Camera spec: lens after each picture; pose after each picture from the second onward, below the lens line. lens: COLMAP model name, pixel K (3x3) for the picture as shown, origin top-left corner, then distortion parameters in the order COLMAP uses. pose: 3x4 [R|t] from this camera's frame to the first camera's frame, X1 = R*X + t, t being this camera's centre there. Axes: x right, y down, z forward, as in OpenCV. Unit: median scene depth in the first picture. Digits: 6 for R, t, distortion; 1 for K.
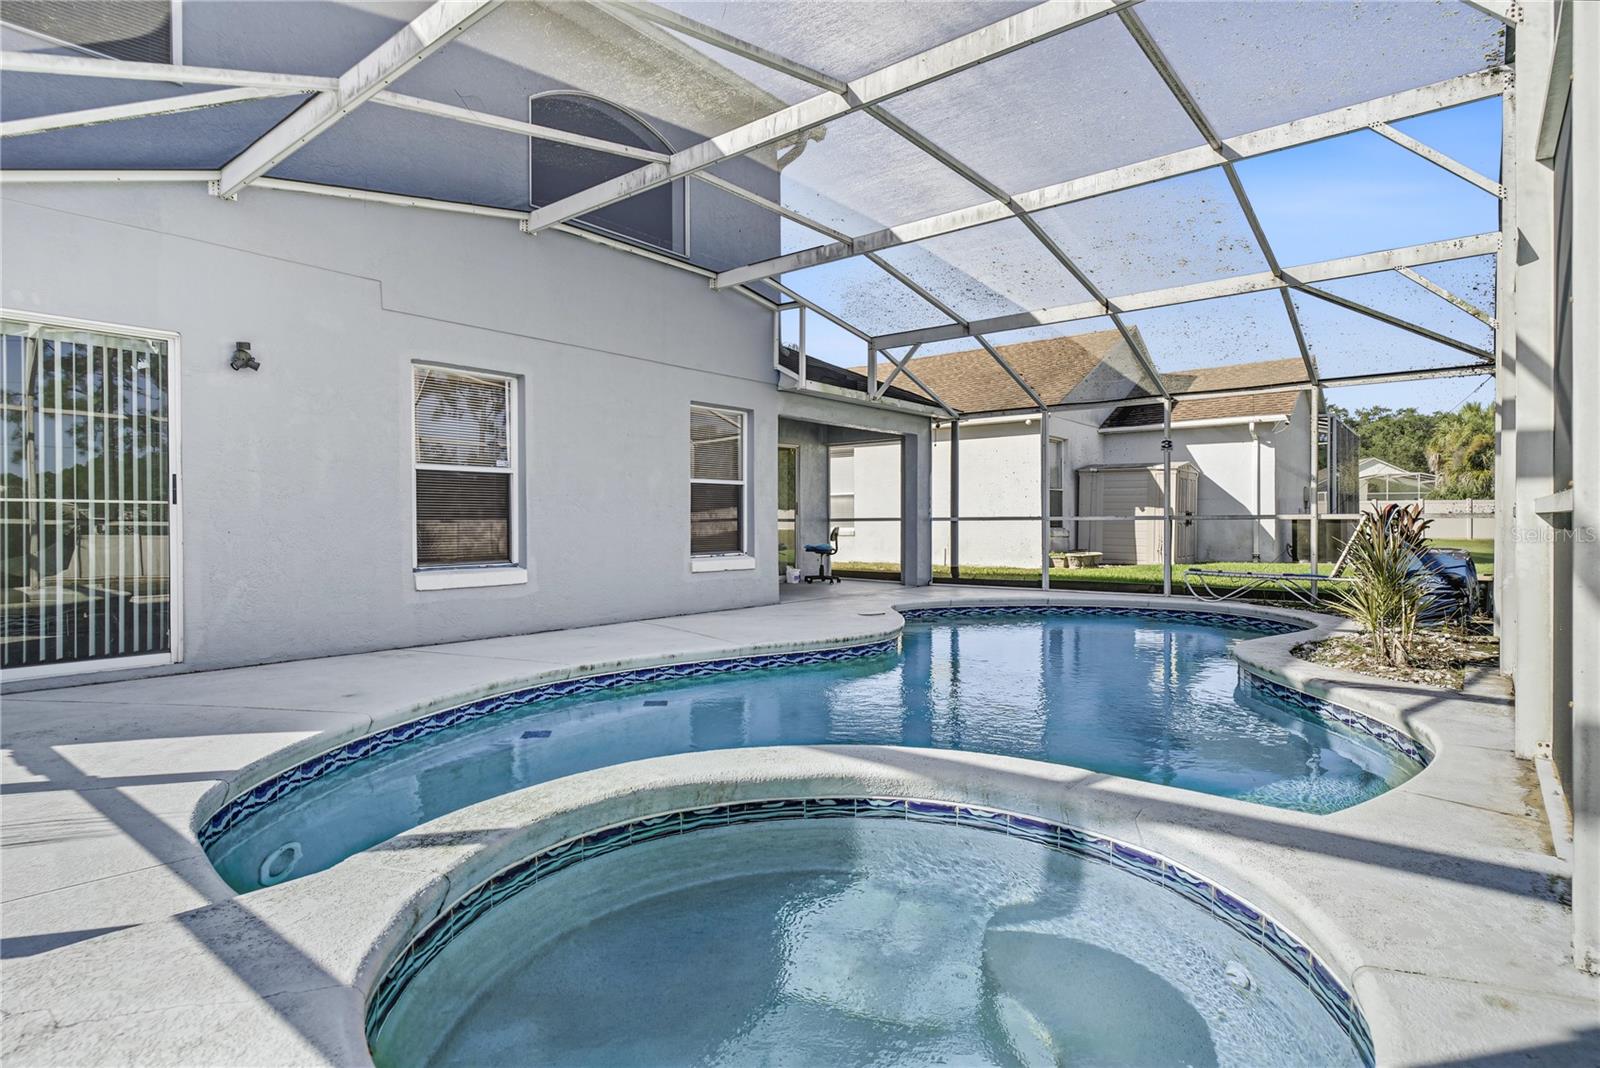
lens RADIAL K [[830.9, 0, 807.0], [0, 830.9, 534.6], [0, 0, 1]] dist [-0.004017, -0.000060]
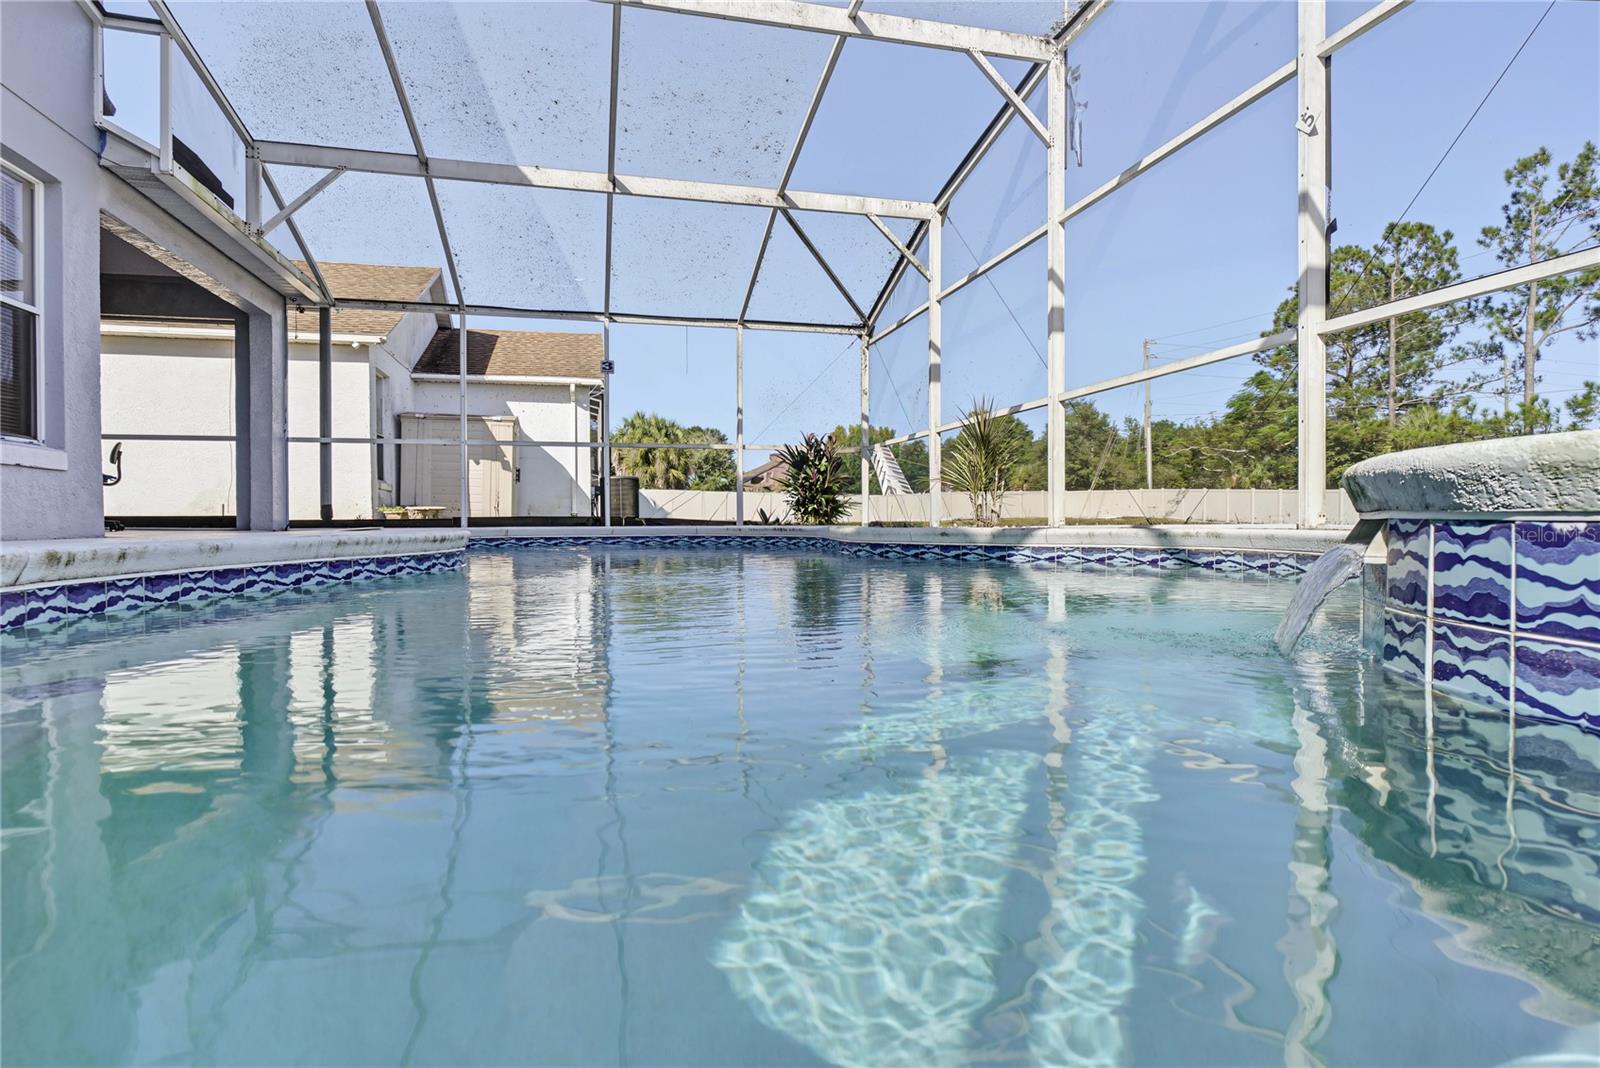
lens RADIAL K [[836.7, 0, 800.5], [0, 836.7, 528.4], [0, 0, 1]] dist [-0.001979, 0.000640]
pose [[0.610465, -0.009328, 0.791988, -0.153513], [0.014026, 0.999901, 0.000965, 0.064071], [-0.791919, 0.010519, 0.610535, 0.208823]]
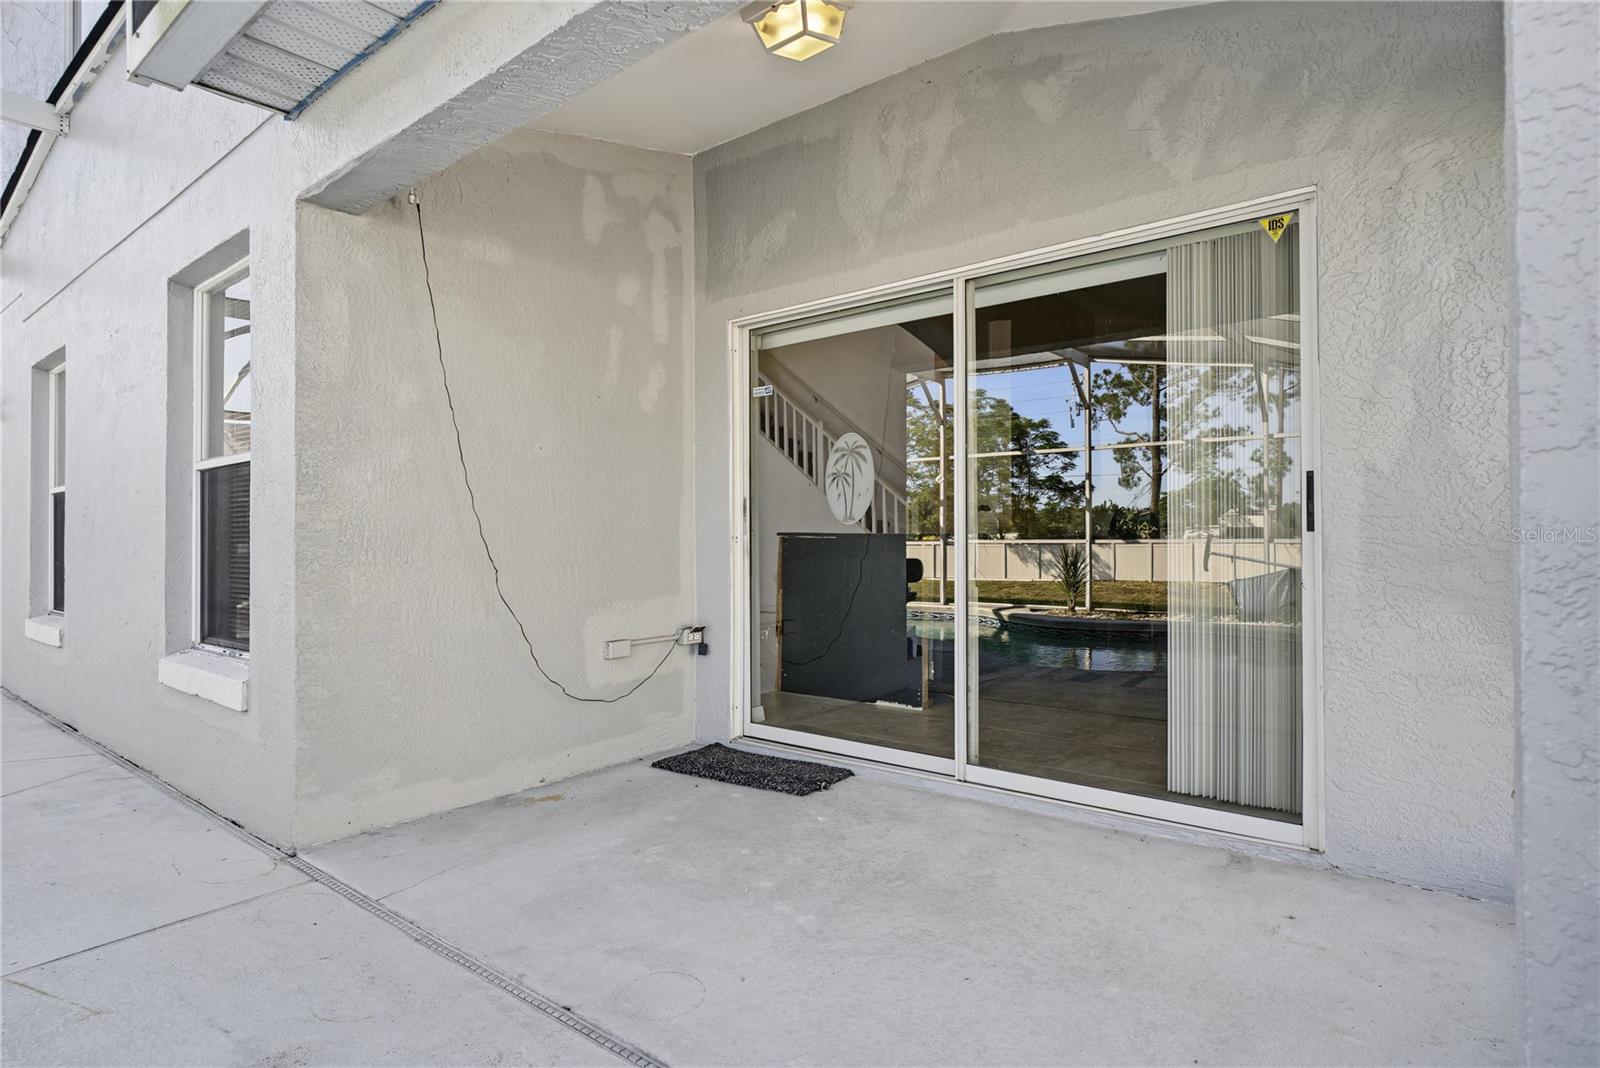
lens RADIAL K [[846.9, 0, 800.0], [0, 846.9, 534.0], [0, 0, 1]] dist [-0.005293, 0.000206]
pose [[-0.005854, -0.005637, -0.999967, 0.201968], [-0.012897, 0.999901, -0.005561, -0.022093], [0.999900, 0.012864, -0.005926, 0.923567]]
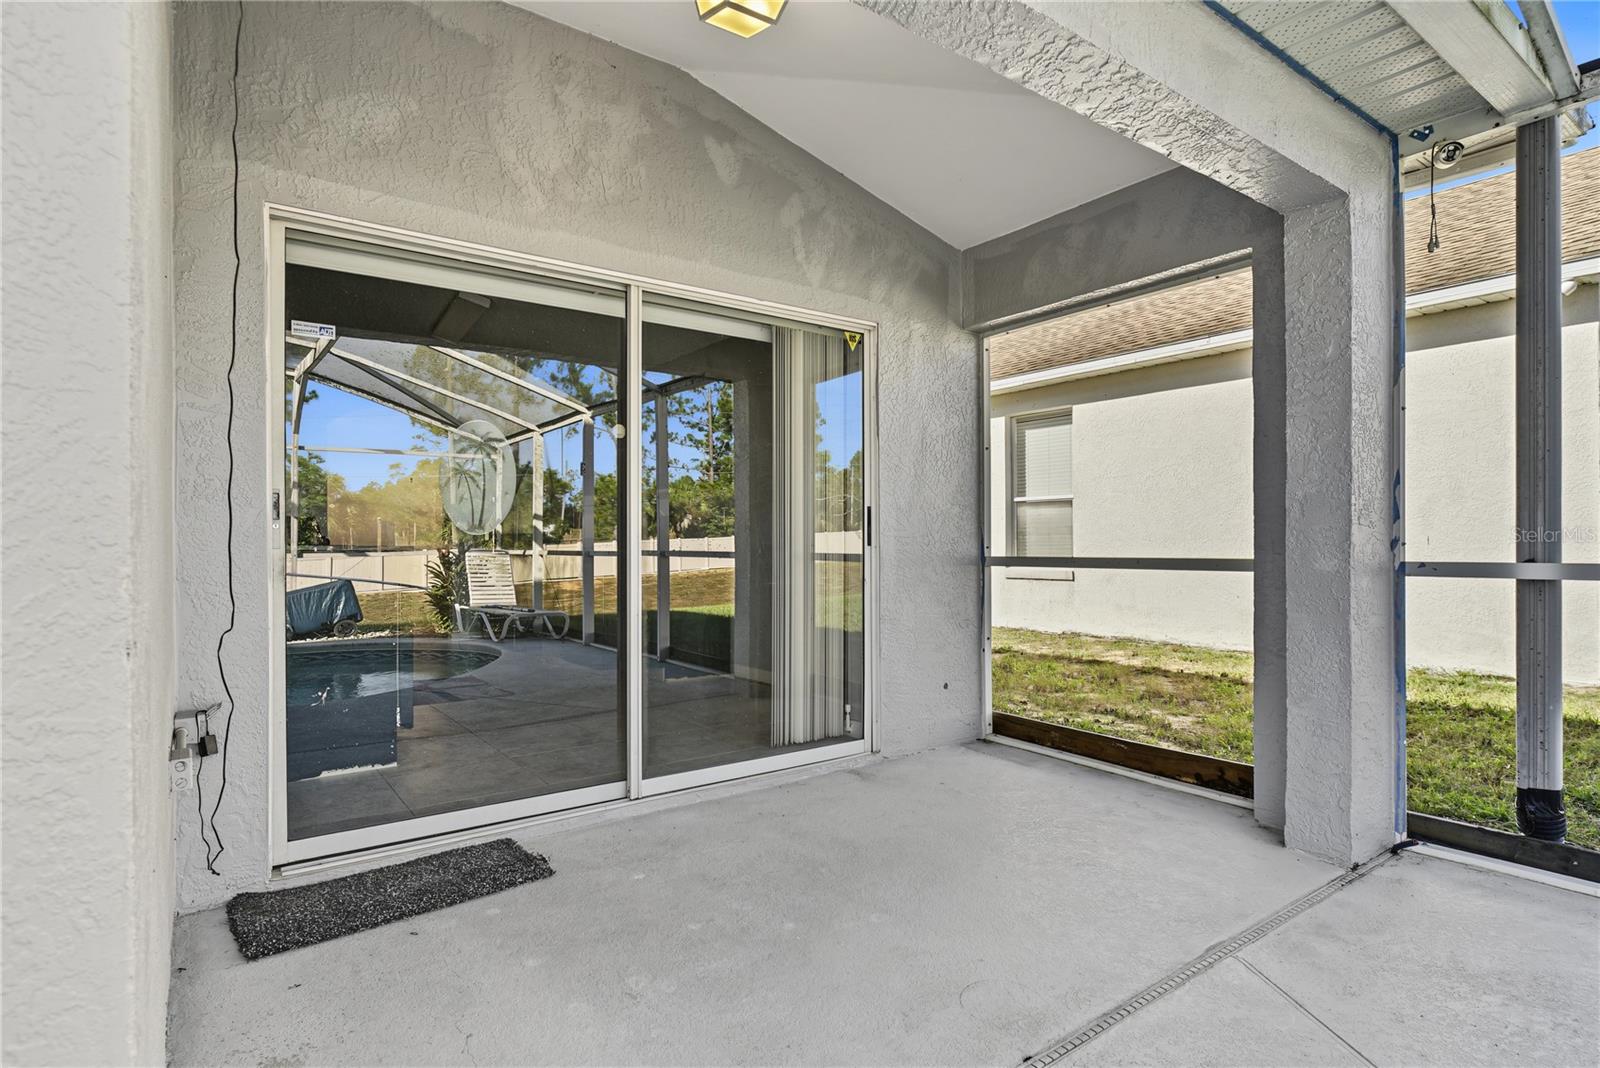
lens RADIAL K [[836.5, 0, 804.0], [0, 836.5, 536.5], [0, 0, 1]] dist [-0.002497, -0.000062]
pose [[0.965977, -0.003492, -0.258604, 0.047213], [-0.002239, 0.999758, -0.021864, -0.021934], [0.258617, 0.021699, 0.965736, 0.730516]]
